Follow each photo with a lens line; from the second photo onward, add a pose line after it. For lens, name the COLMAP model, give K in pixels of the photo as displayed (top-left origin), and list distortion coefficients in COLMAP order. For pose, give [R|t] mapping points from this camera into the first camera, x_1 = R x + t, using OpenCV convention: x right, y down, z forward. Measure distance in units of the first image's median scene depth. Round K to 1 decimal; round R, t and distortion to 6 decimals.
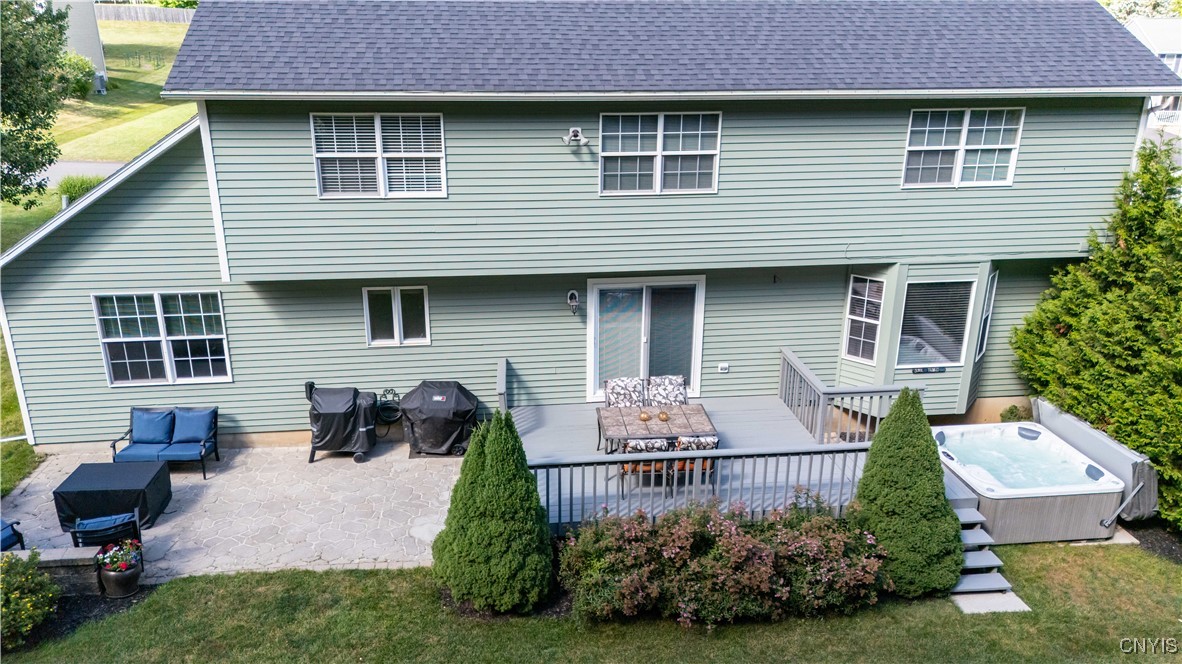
lens RADIAL K [[835.4, 0, 591.0], [0, 835.4, 332.0], [0, 0, 1]] dist [0.004283, 0.002497]
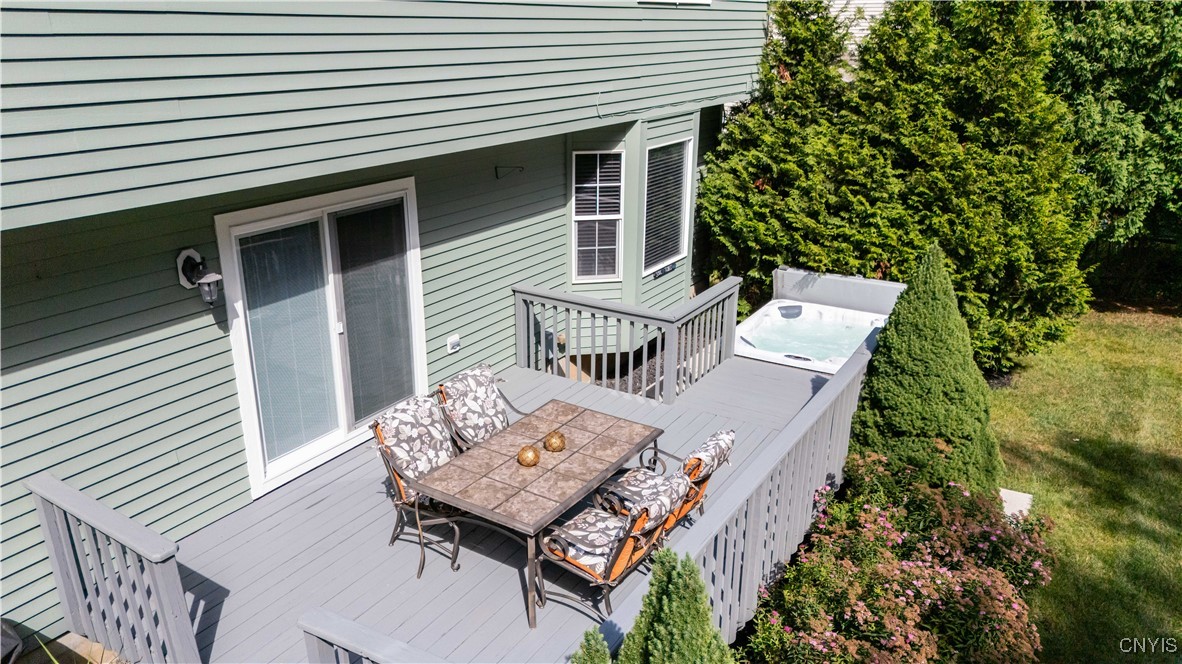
lens RADIAL K [[835.4, 0, 591.0], [0, 835.4, 332.0], [0, 0, 1]] dist [0.004283, 0.002497]
pose [[0.624964, -0.263518, 0.734832, -0.202845], [0.260984, 0.957671, 0.121467, -0.009659], [-0.735736, 0.115867, 0.667284, 0.576080]]
